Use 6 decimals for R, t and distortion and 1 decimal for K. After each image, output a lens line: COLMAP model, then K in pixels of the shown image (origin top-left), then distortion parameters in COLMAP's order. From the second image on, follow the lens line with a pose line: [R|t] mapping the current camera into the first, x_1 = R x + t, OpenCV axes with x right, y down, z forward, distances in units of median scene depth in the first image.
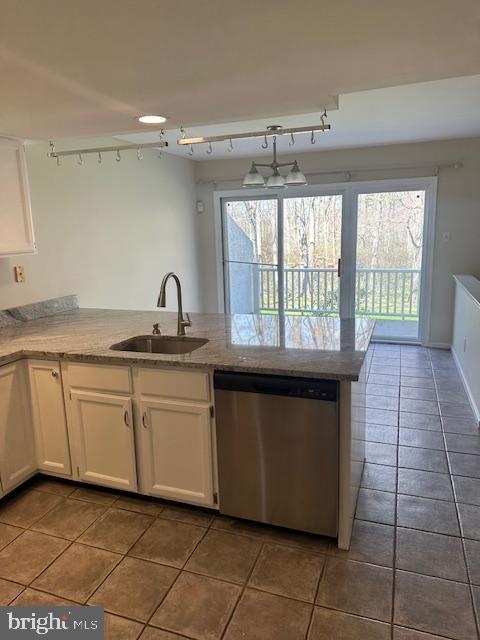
lens RADIAL K [[446.4, 0, 240.0], [0, 446.4, 320.0], [0, 0, 1]] dist [0.009109, 0.001030]
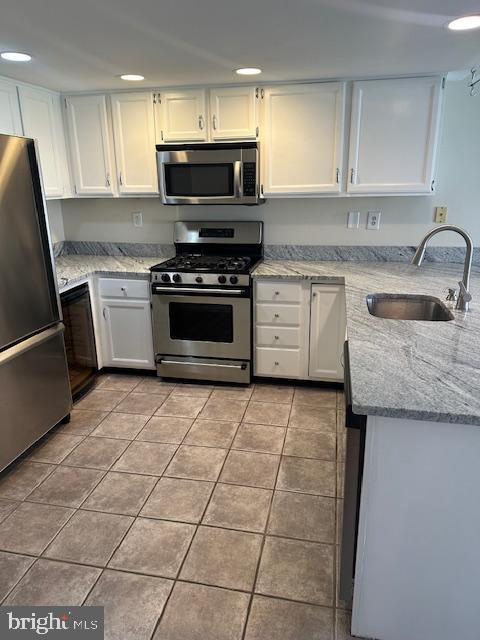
lens RADIAL K [[446.4, 0, 240.0], [0, 446.4, 320.0], [0, 0, 1]] dist [0.009109, 0.001030]
pose [[0.142056, 0.320981, -0.936371, 0.688609], [-0.191526, 0.937002, 0.292140, -0.129636], [0.971153, 0.137839, 0.194583, 0.582916]]
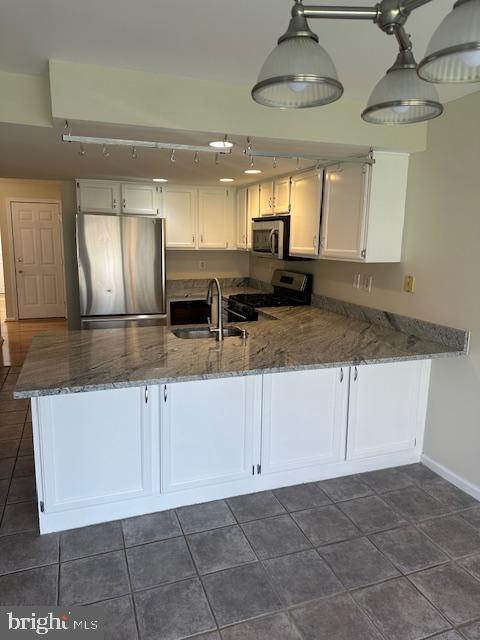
lens RADIAL K [[446.4, 0, 240.0], [0, 446.4, 320.0], [0, 0, 1]] dist [0.009109, 0.001030]
pose [[-0.768128, 0.131892, -0.626566, 0.604928], [-0.124466, 0.929132, 0.348169, -0.481410], [0.628083, 0.345424, -0.697276, 2.206641]]
